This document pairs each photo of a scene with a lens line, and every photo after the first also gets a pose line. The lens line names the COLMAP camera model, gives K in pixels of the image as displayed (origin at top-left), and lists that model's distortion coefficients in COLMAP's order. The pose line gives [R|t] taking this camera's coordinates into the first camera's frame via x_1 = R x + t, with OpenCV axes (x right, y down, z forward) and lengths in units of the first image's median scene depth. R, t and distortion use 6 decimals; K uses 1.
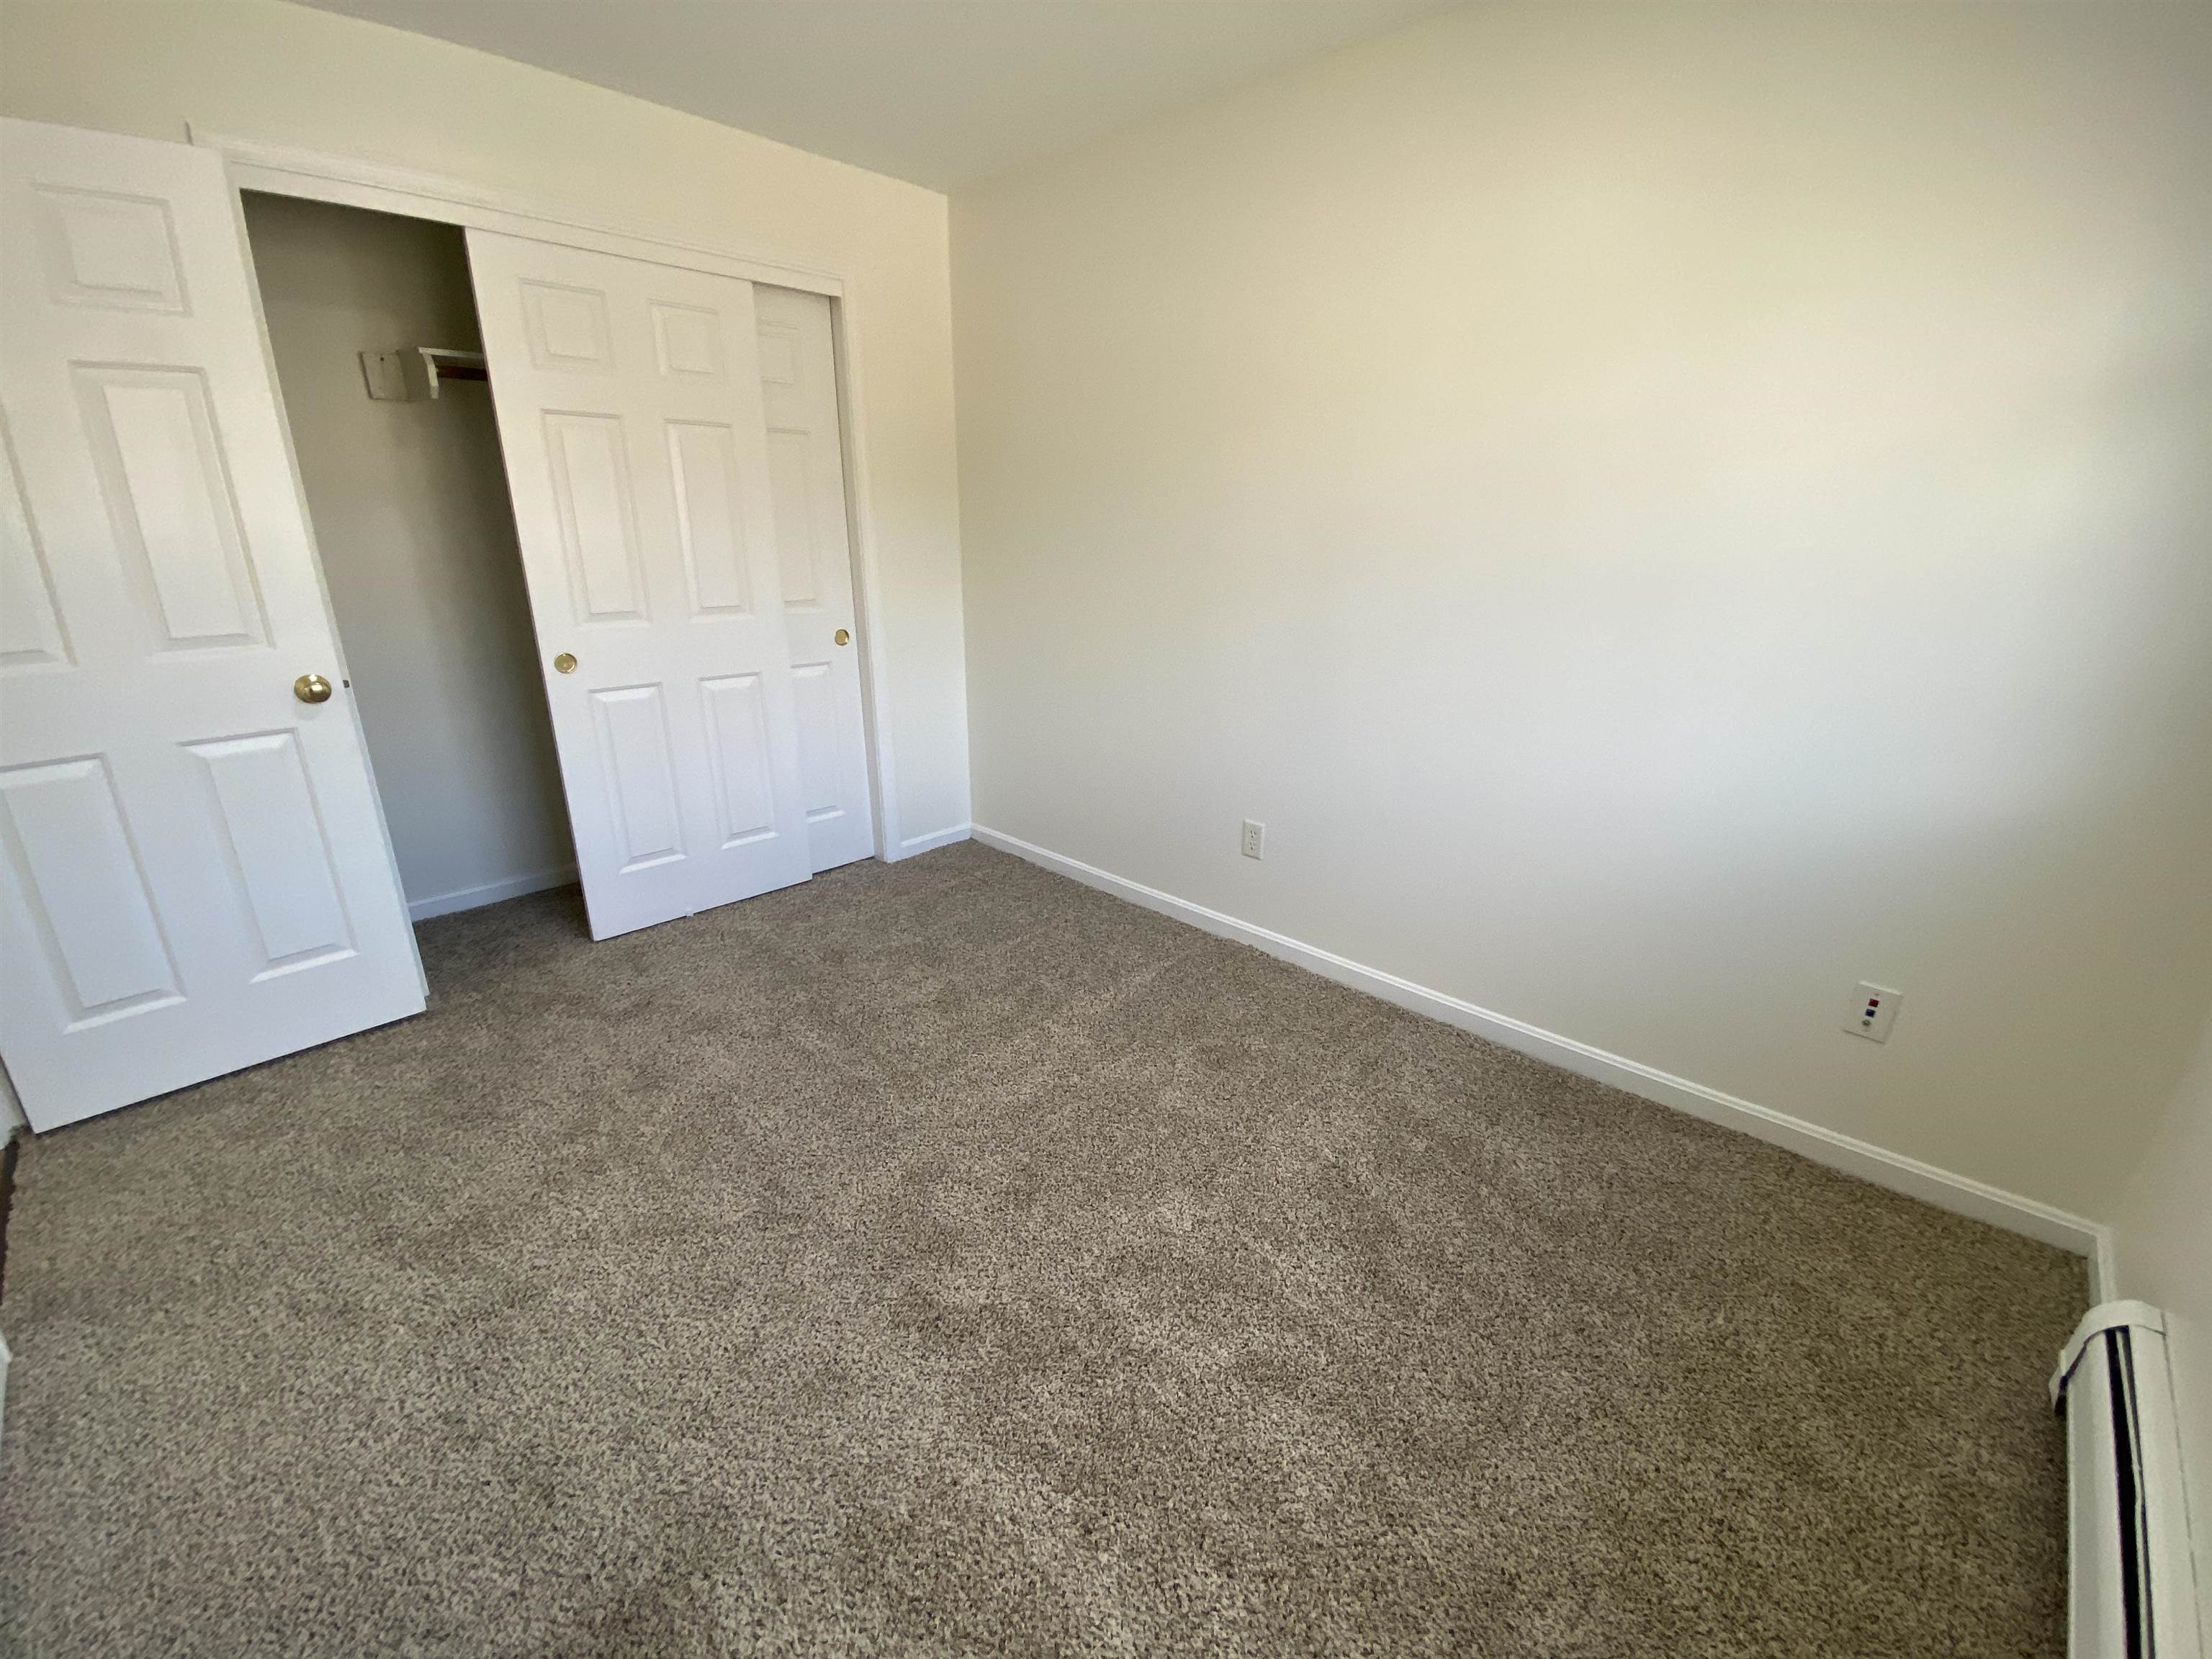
lens RADIAL K [[889.8, 0, 1105.1], [0, 889.8, 818.8], [0, 0, 1]] dist [0.000479, -0.000696]
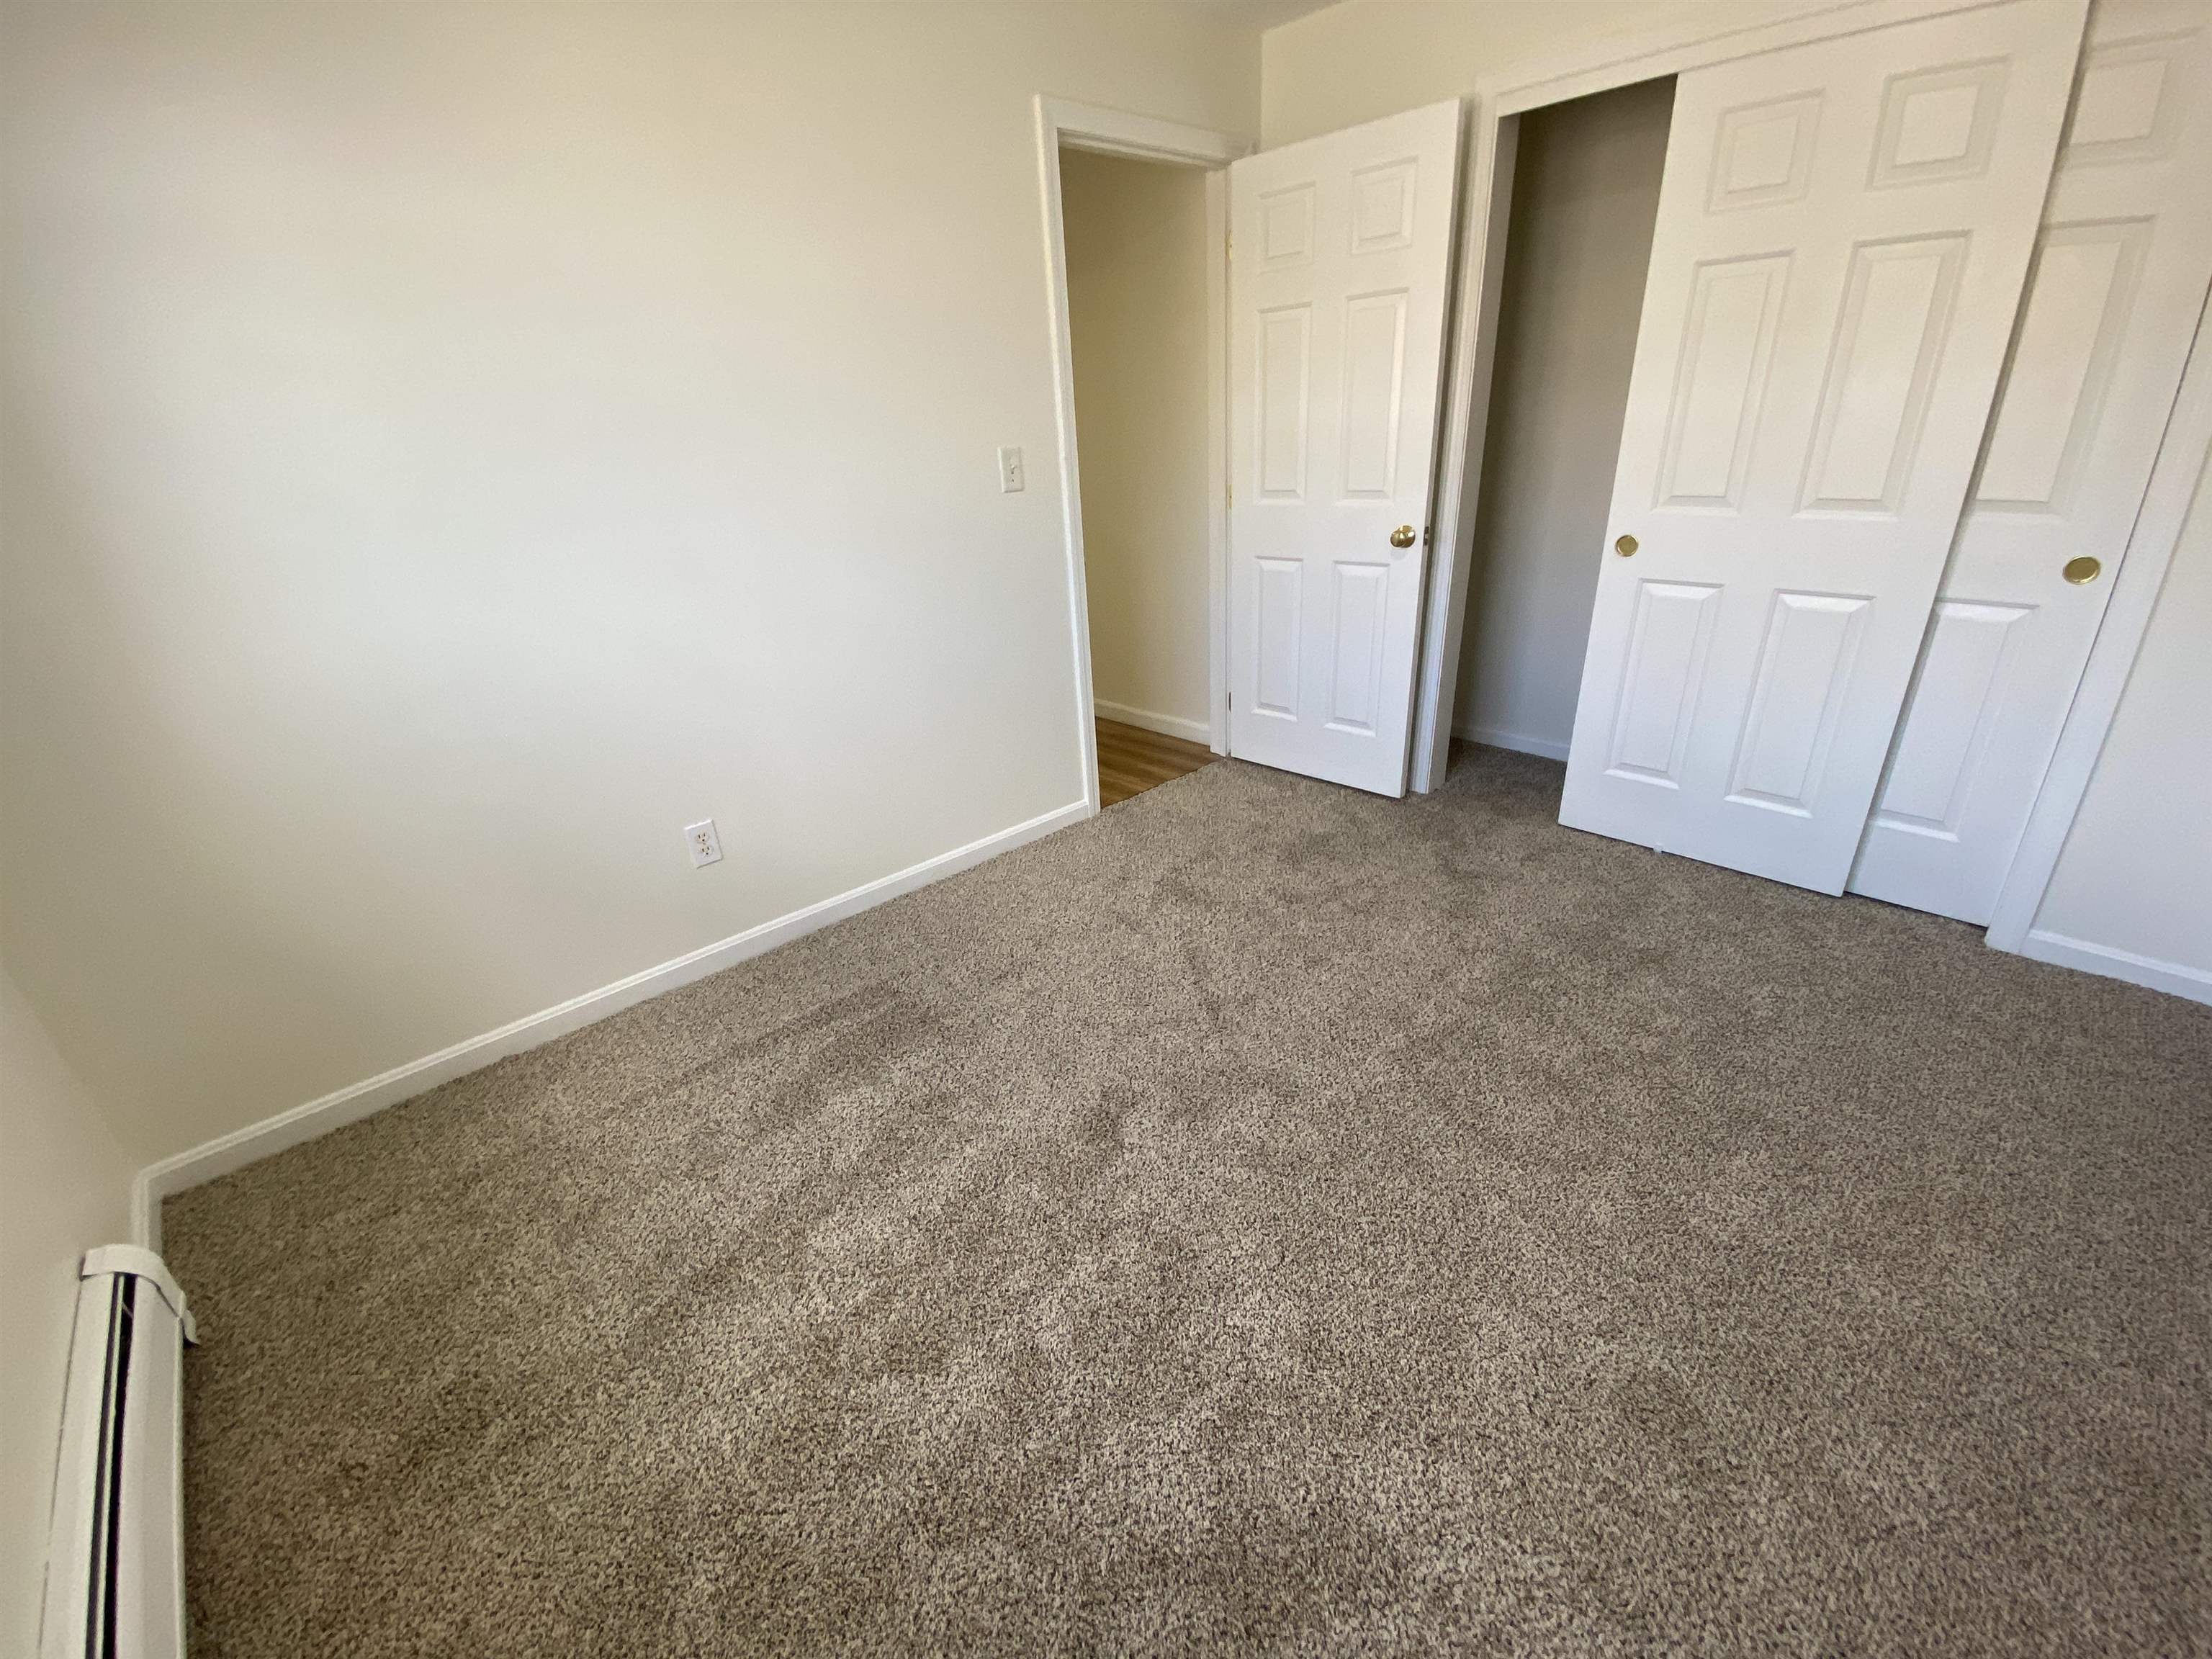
lens RADIAL K [[889.8, 0, 1105.1], [0, 889.8, 818.8], [0, 0, 1]] dist [0.000479, -0.000696]
pose [[-0.056066, 0.393910, -0.917438, 0.495007], [-0.264519, 0.880187, 0.394081, -0.166812], [0.962749, 0.264775, 0.054848, 0.549983]]
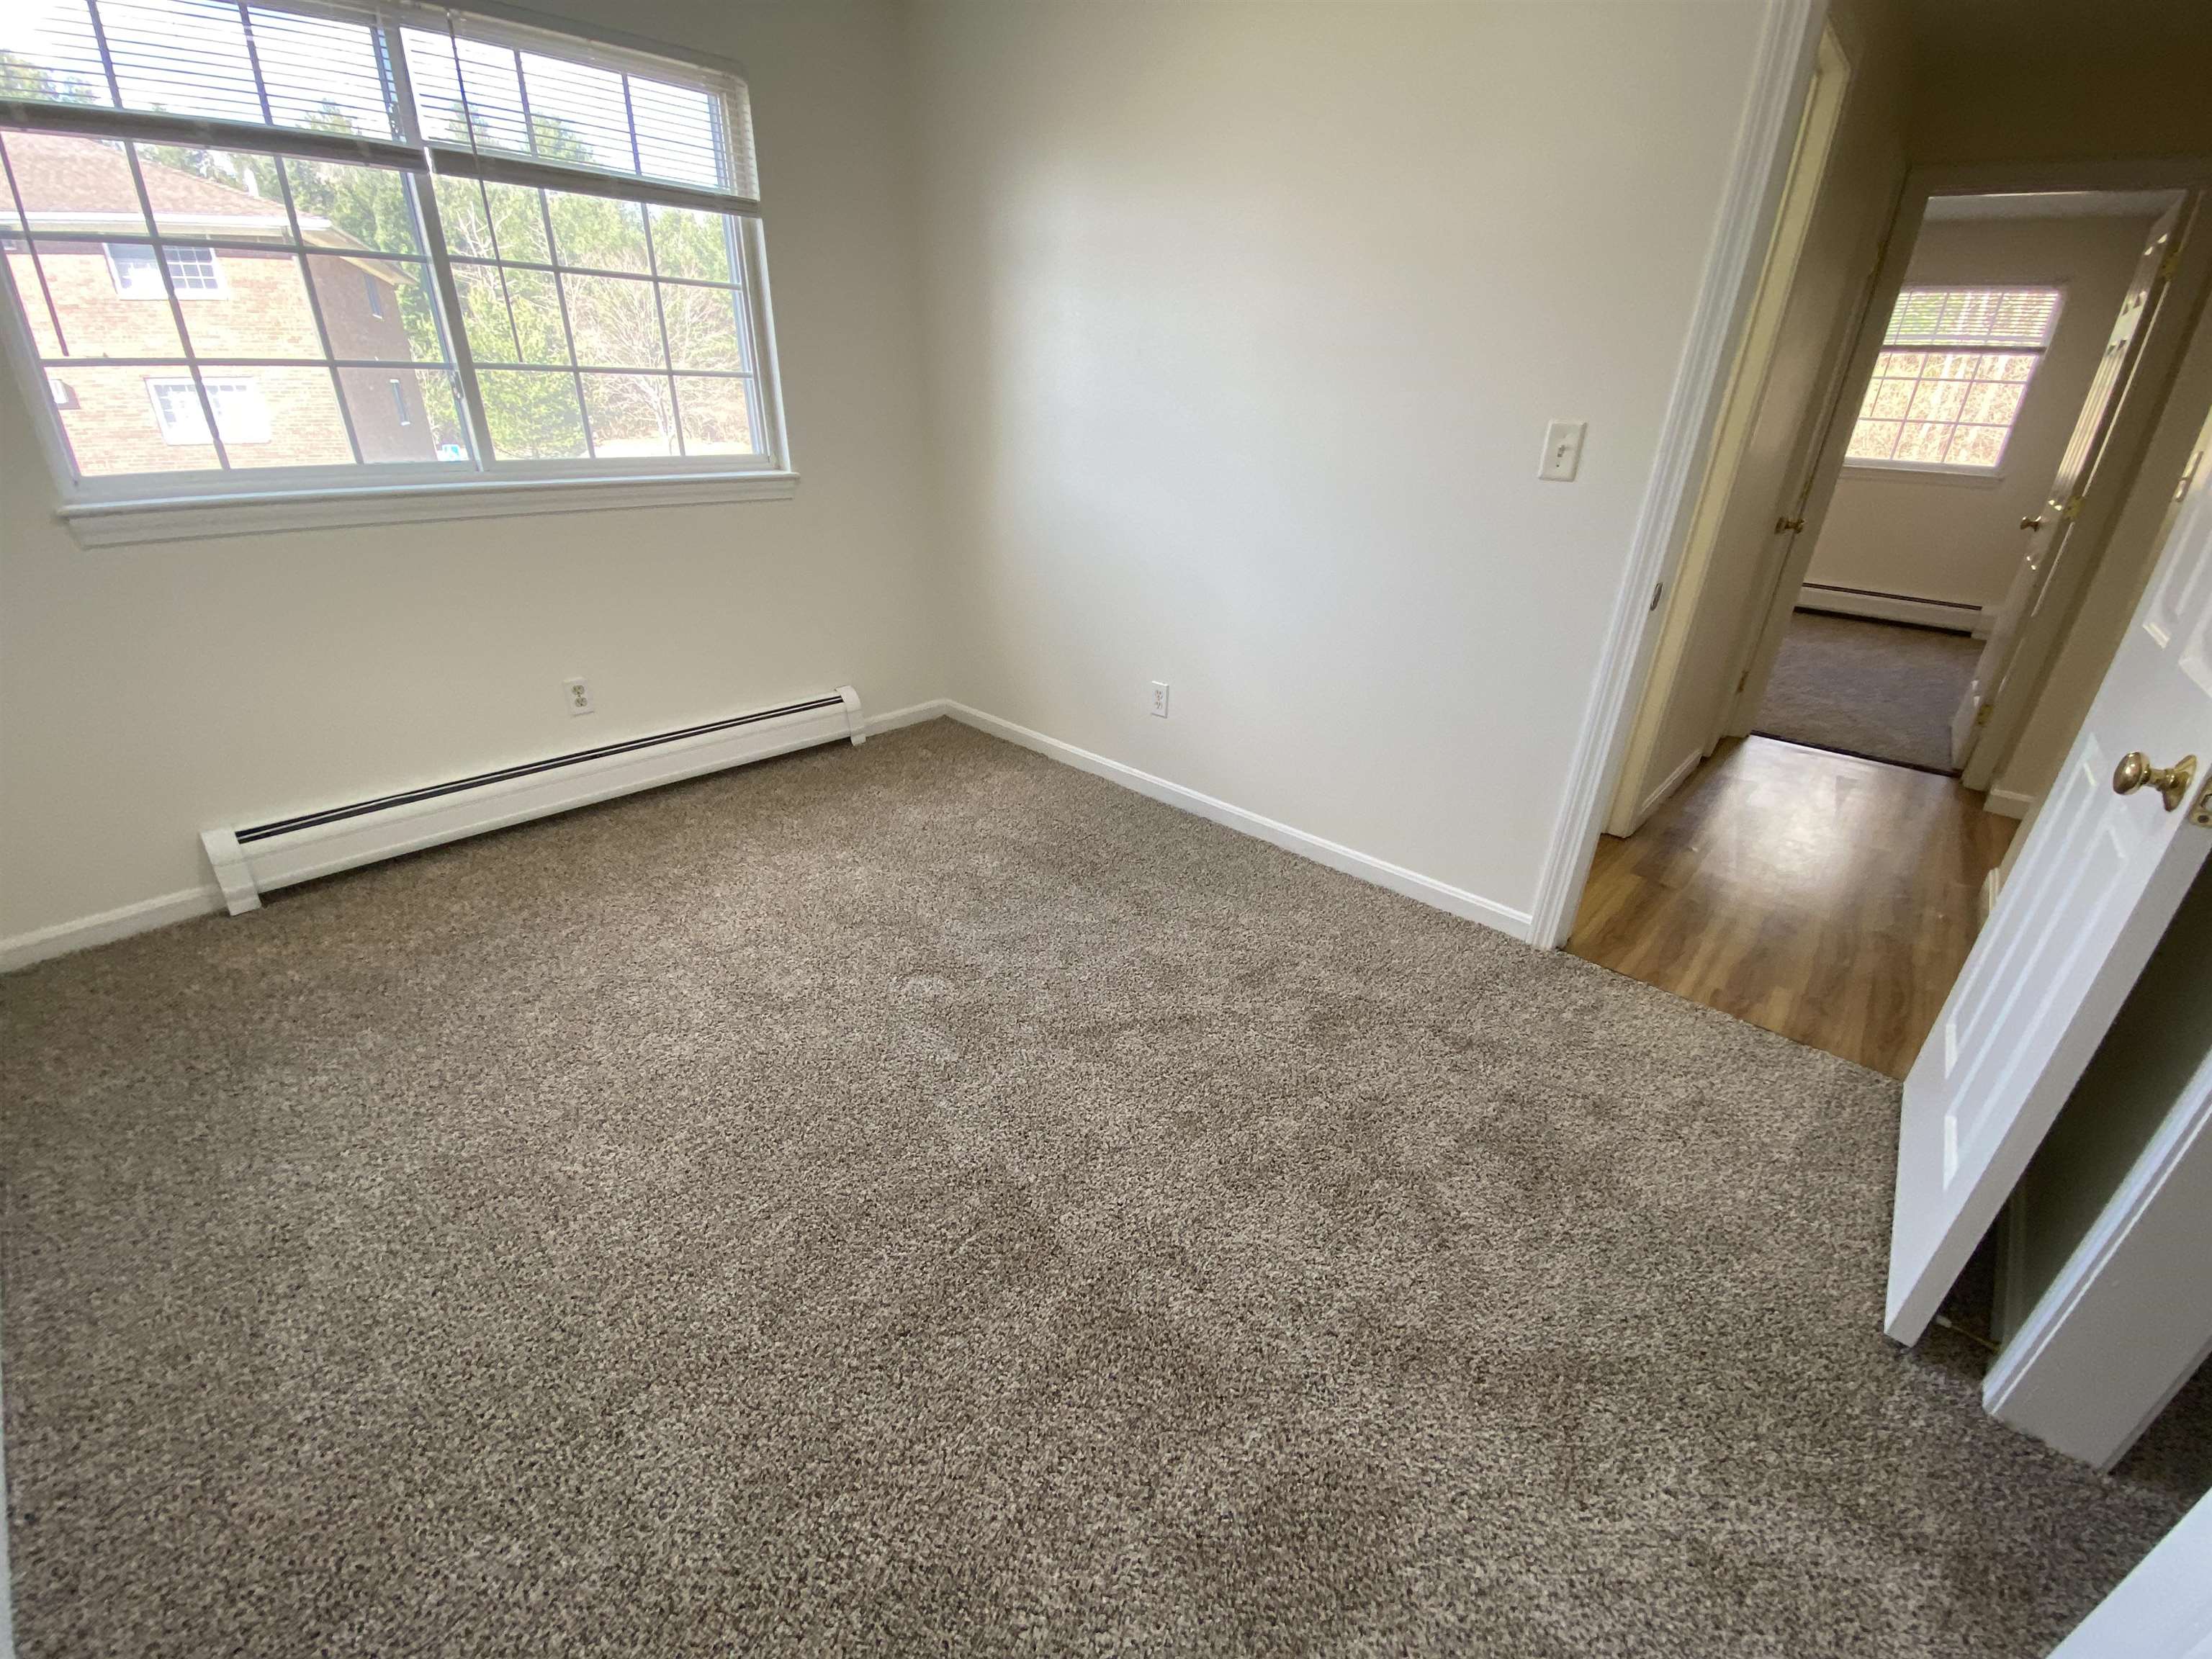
lens RADIAL K [[898.9, 0, 1105.7], [0, 898.9, 823.8], [0, 0, 1]] dist [0.041116, -0.033395]
pose [[-0.999303, -0.029091, -0.023408, -0.268092], [-0.037198, 0.721108, 0.691823, -0.403587], [-0.003246, 0.692212, -0.721687, 1.246659]]
